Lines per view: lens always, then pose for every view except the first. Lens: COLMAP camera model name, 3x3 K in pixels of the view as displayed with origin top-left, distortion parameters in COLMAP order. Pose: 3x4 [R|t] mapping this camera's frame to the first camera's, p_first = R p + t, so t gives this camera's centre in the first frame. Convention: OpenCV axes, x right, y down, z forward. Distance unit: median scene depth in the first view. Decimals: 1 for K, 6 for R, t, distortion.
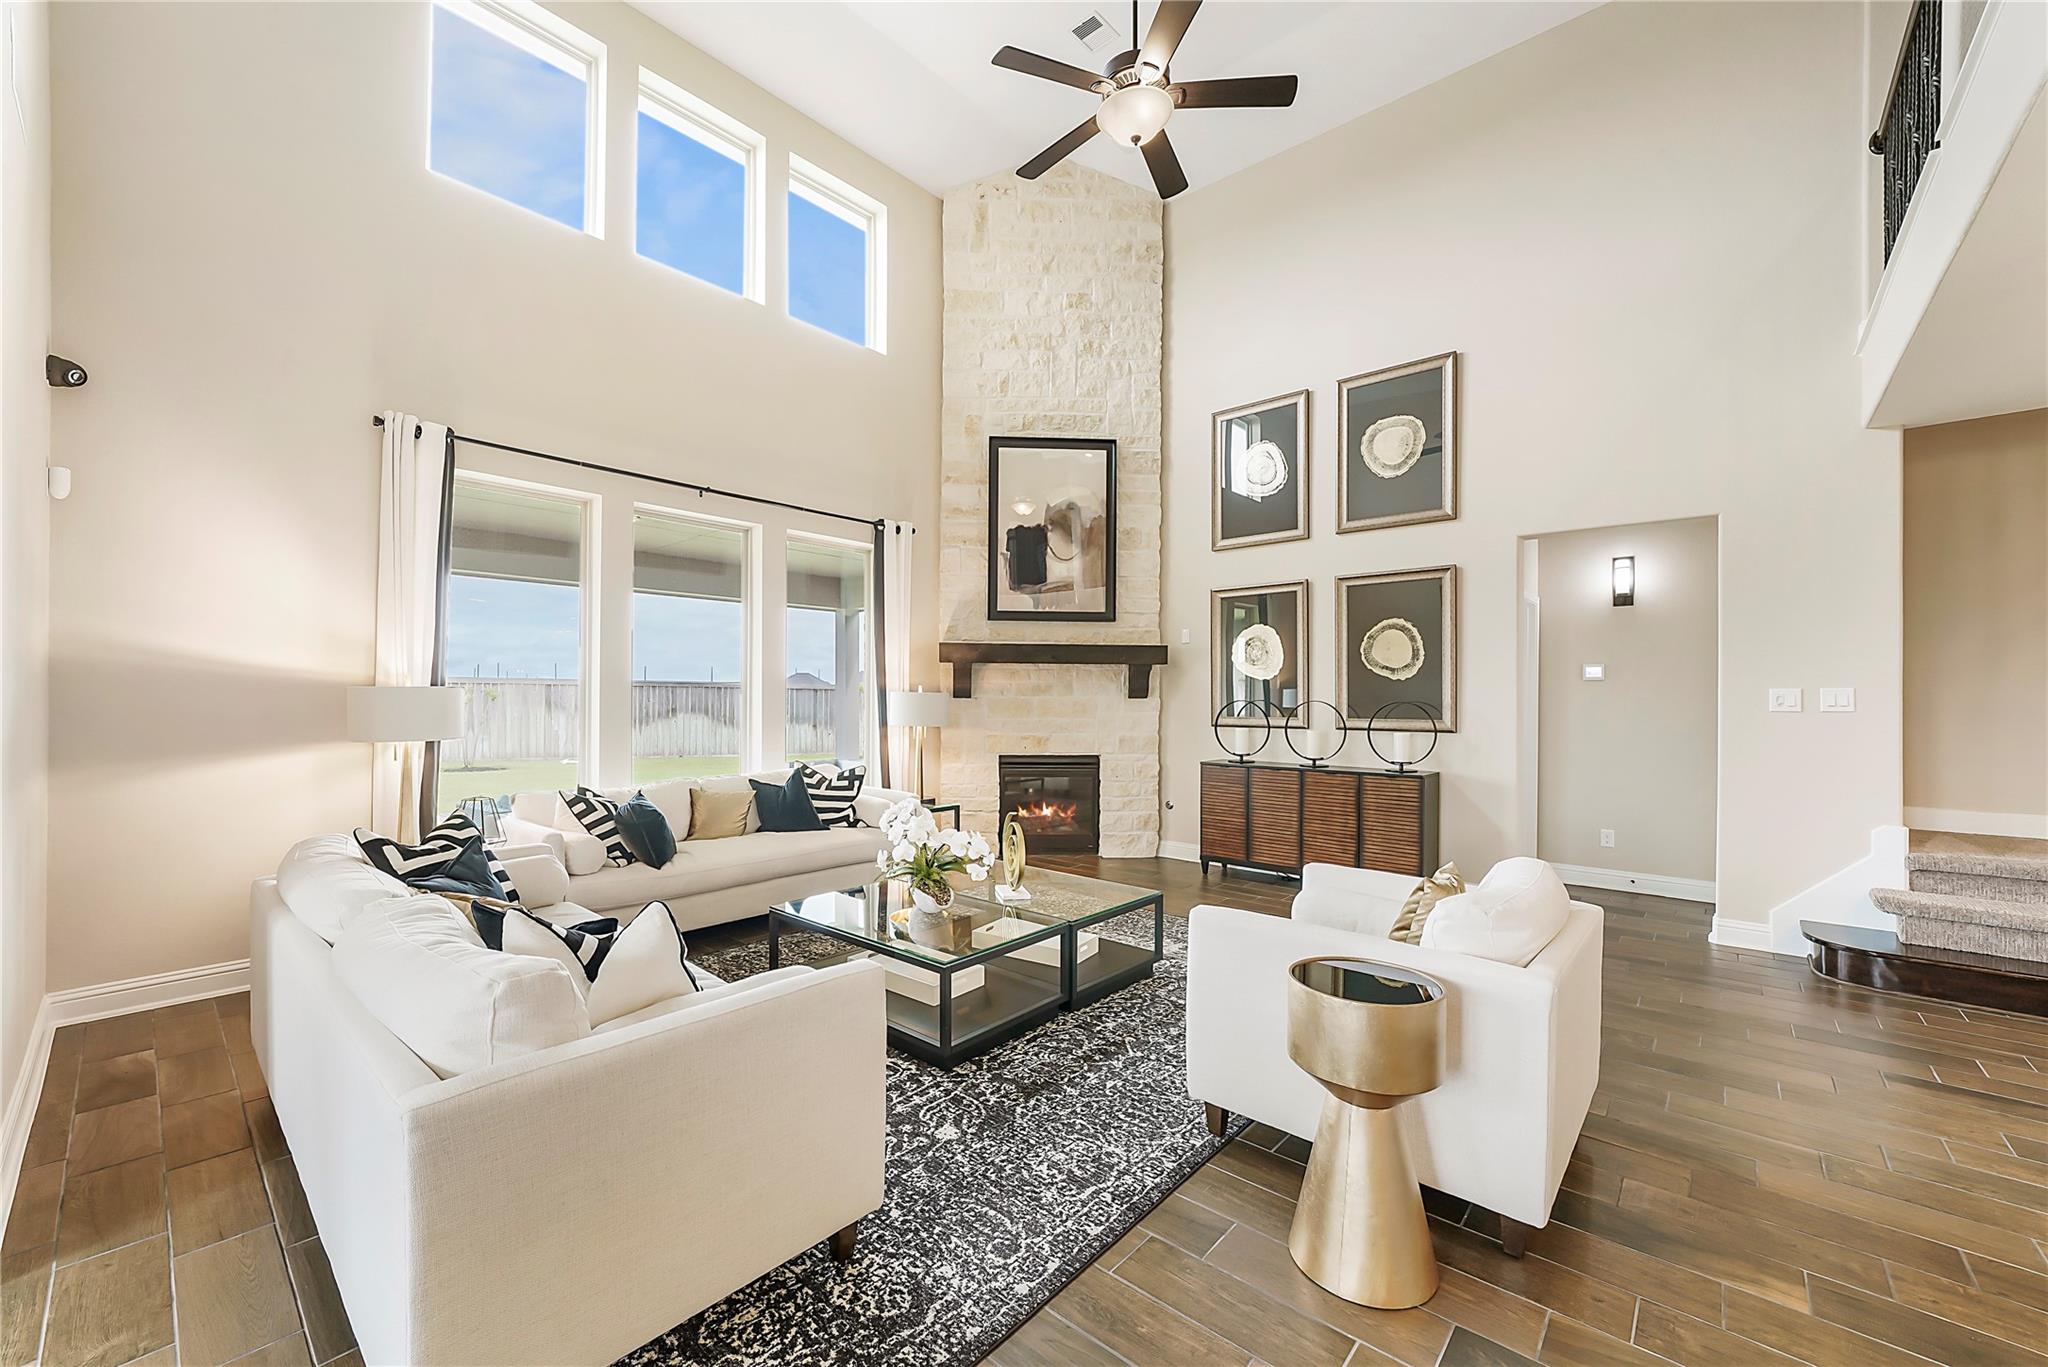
lens RADIAL K [[802.6, 0, 1010.1], [0, 802.6, 685.1], [0, 0, 1]] dist [-0.013439, 0.002372]
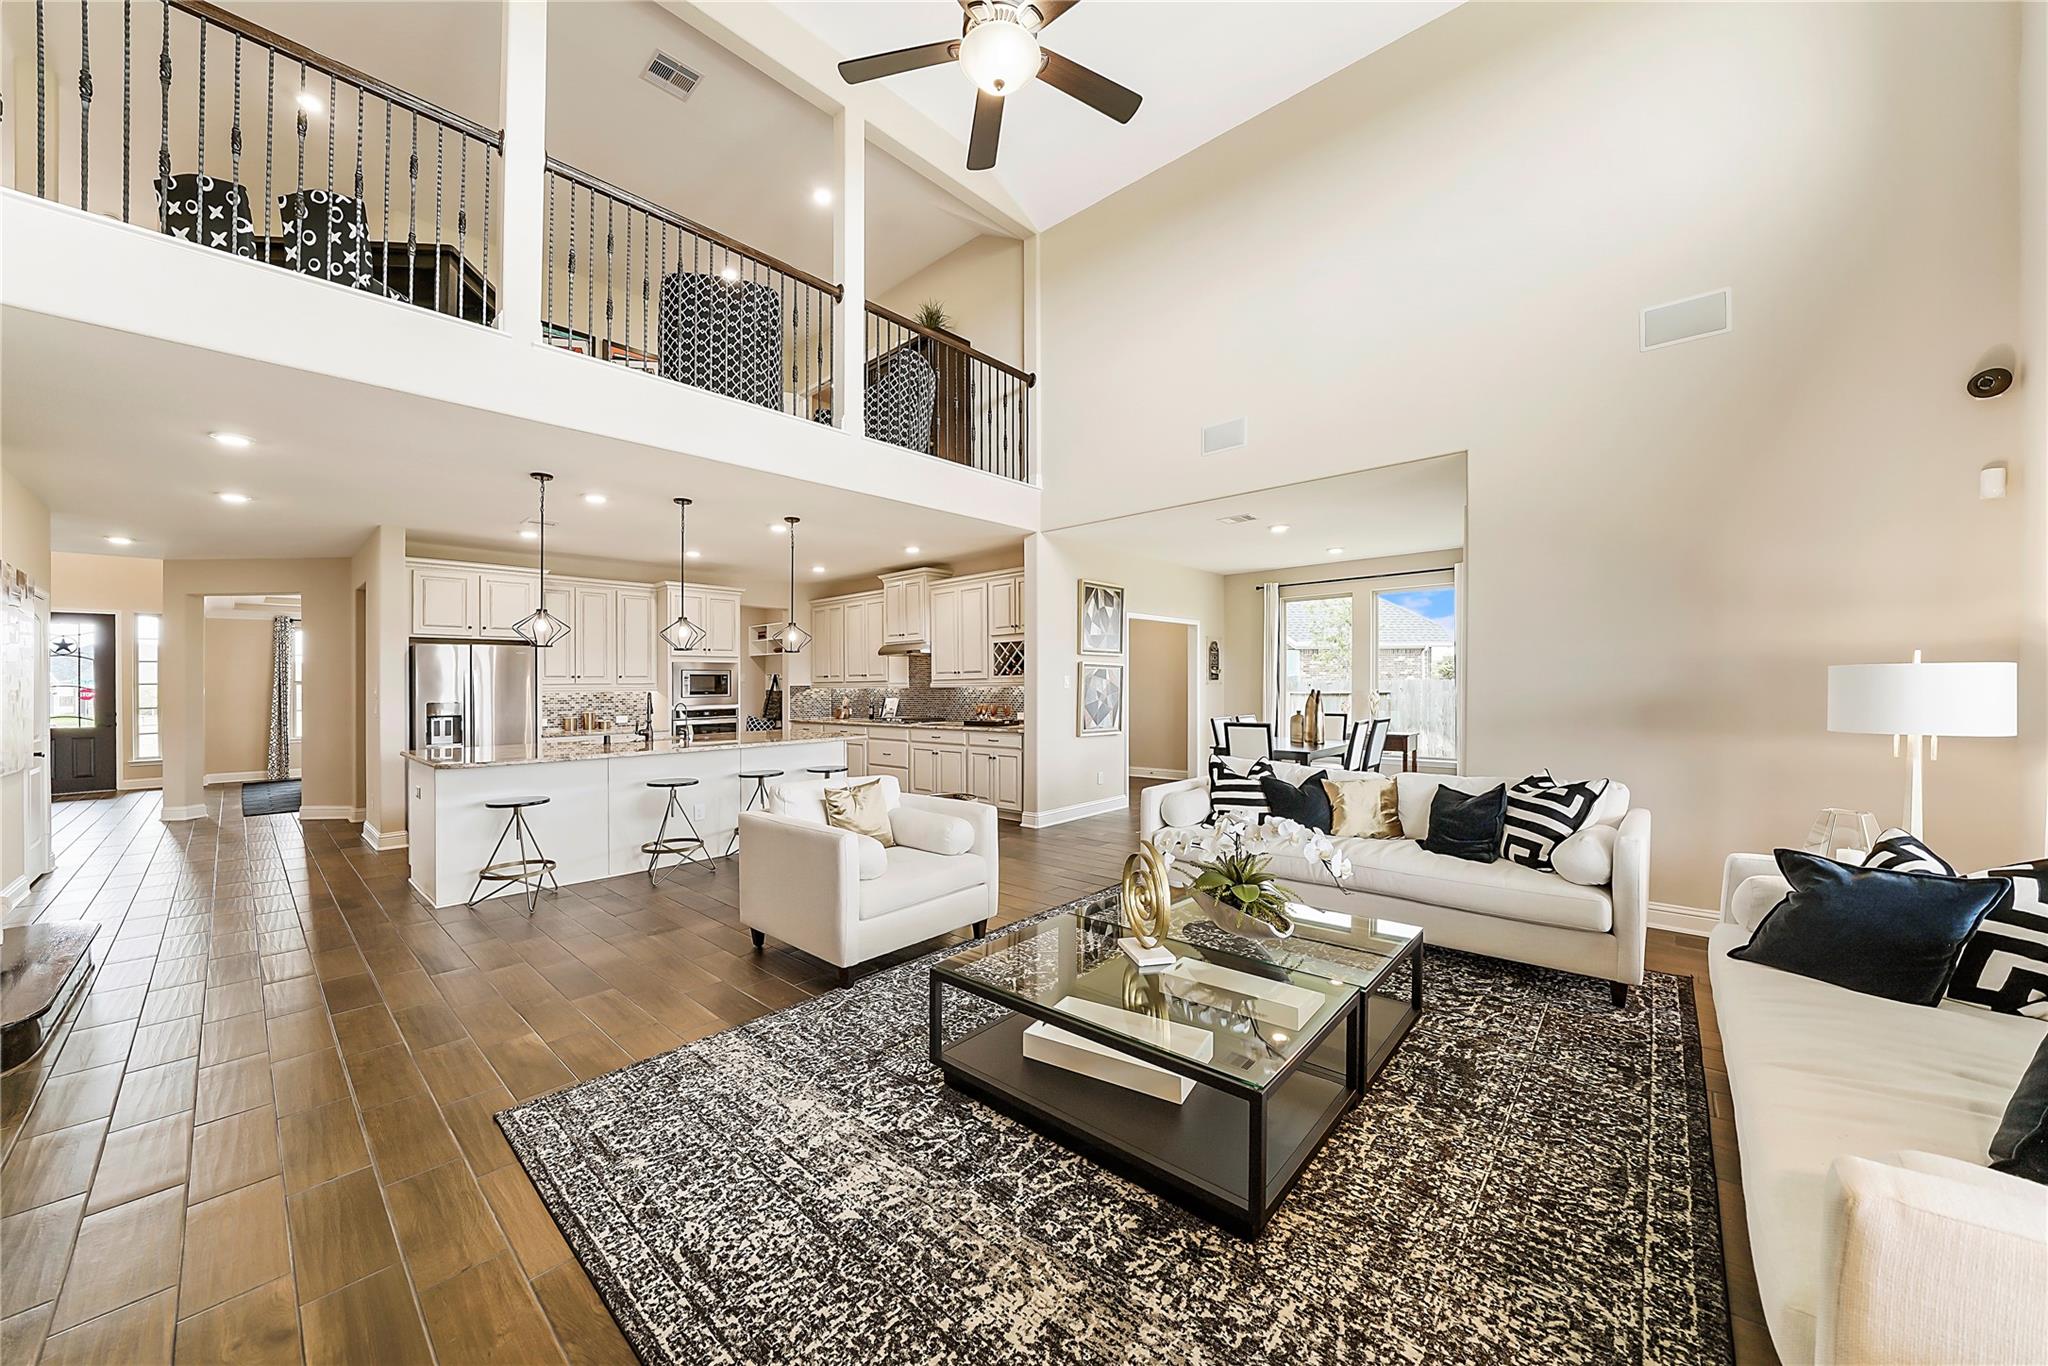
lens RADIAL K [[726.9, 0, 1011.1], [0, 726.9, 675.8], [0, 0, 1]] dist [-0.016172, 0.000139]
pose [[-0.999961, 0.004905, 0.007295, 0.077738], [0.004716, 0.999657, -0.025770, 0.017376], [-0.007419, -0.025734, -0.999641, 1.097353]]
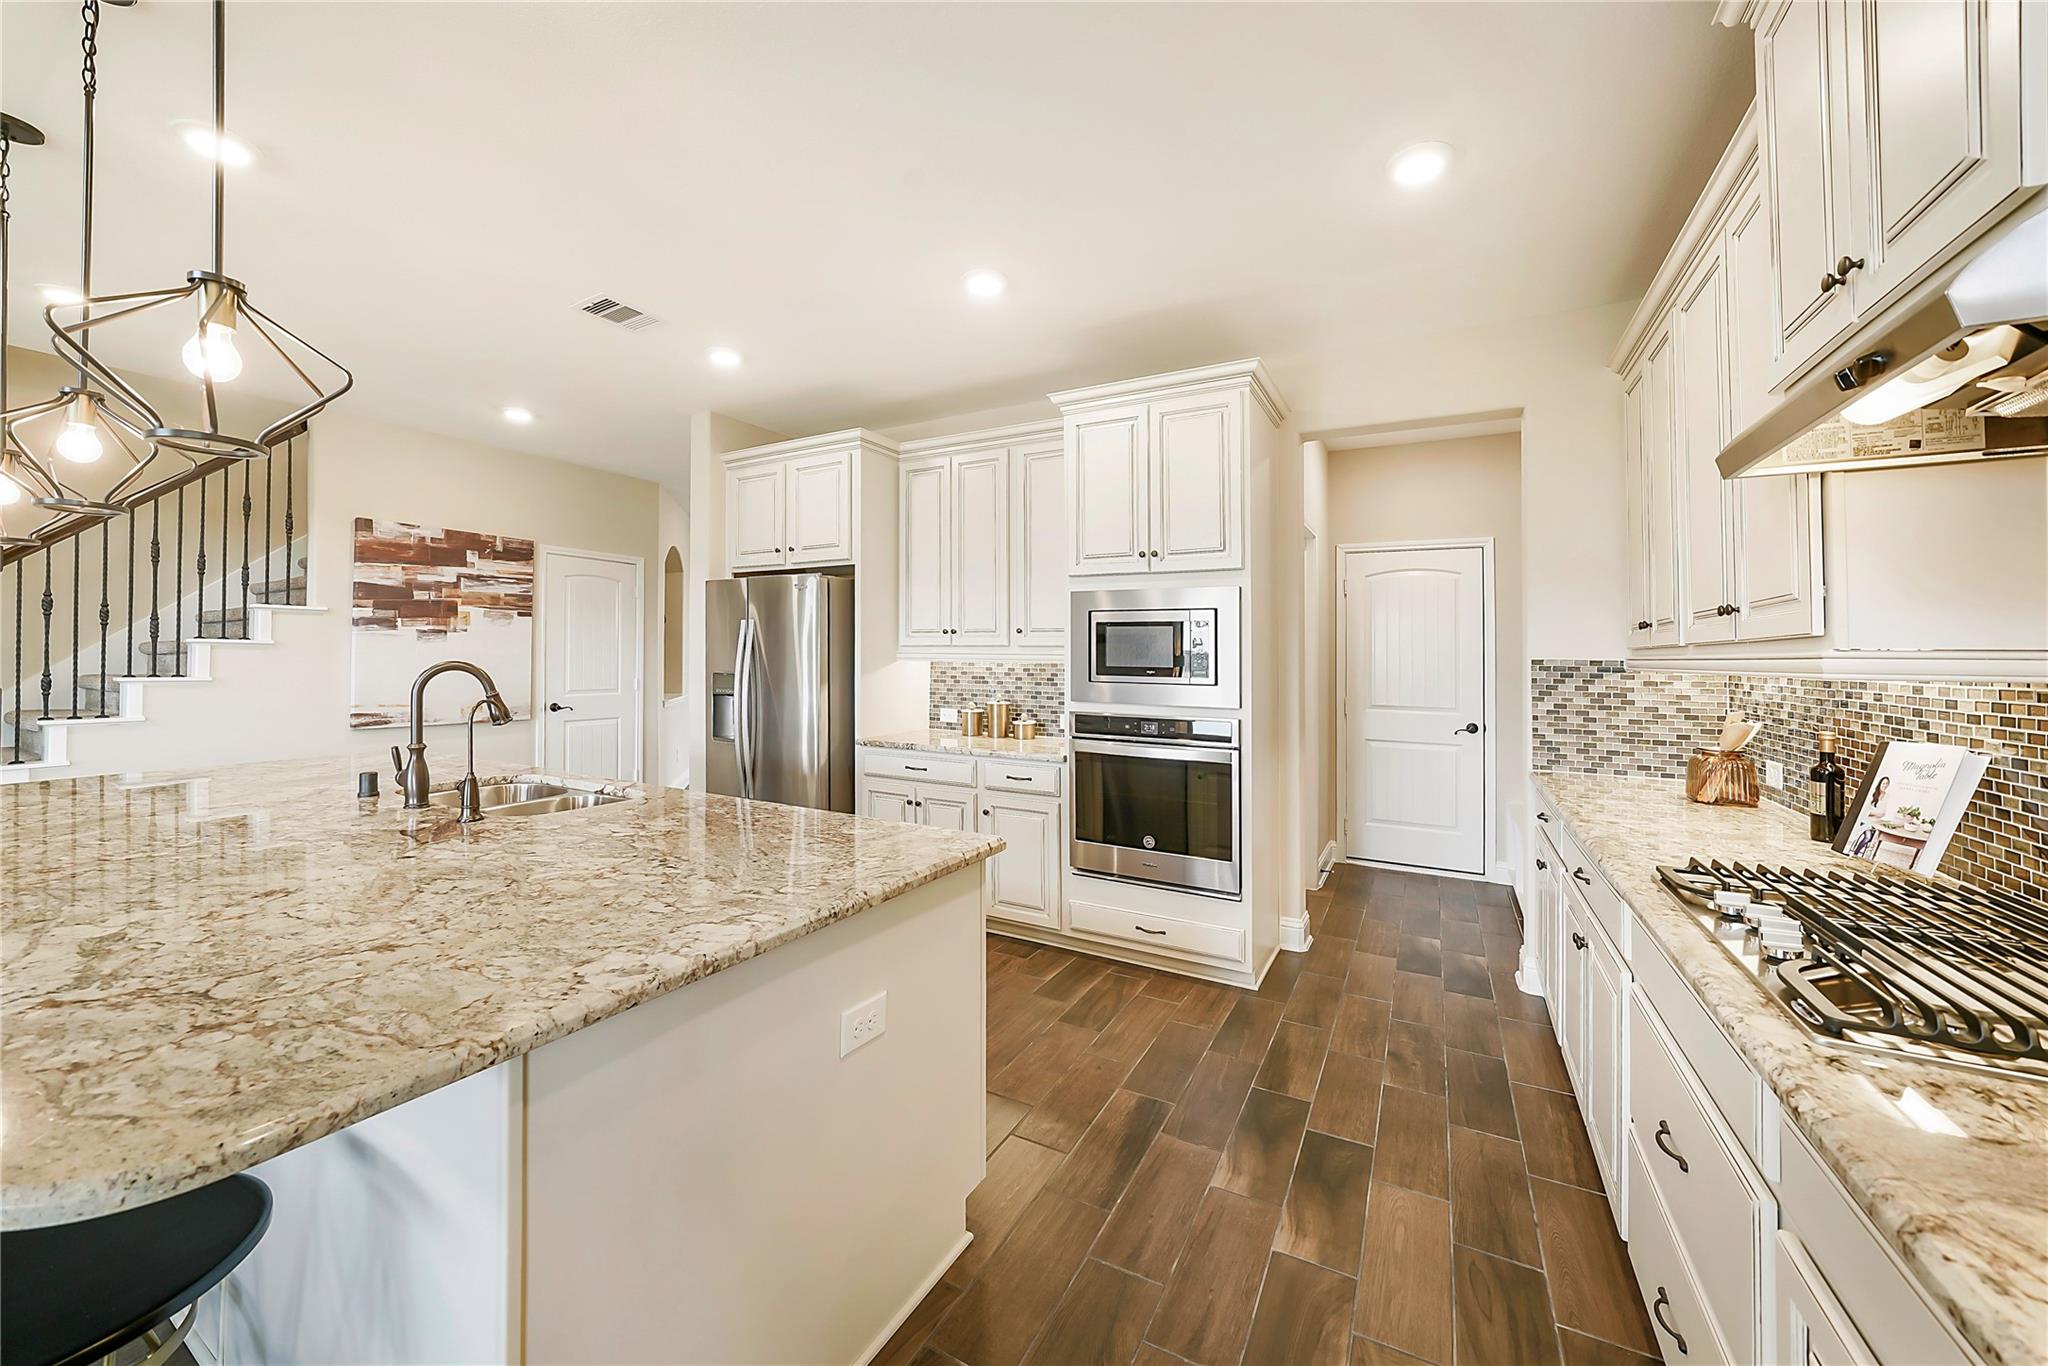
lens RADIAL K [[766.7, 0, 1019.1], [0, 766.7, 675.8], [0, 0, 1]] dist [-0.013689, -0.000534]
pose [[-0.225582, -0.033924, 0.973633, 0.166293], [-0.026341, 0.999241, 0.028713, 0.000514], [-0.973868, -0.019169, -0.226304, -0.107844]]
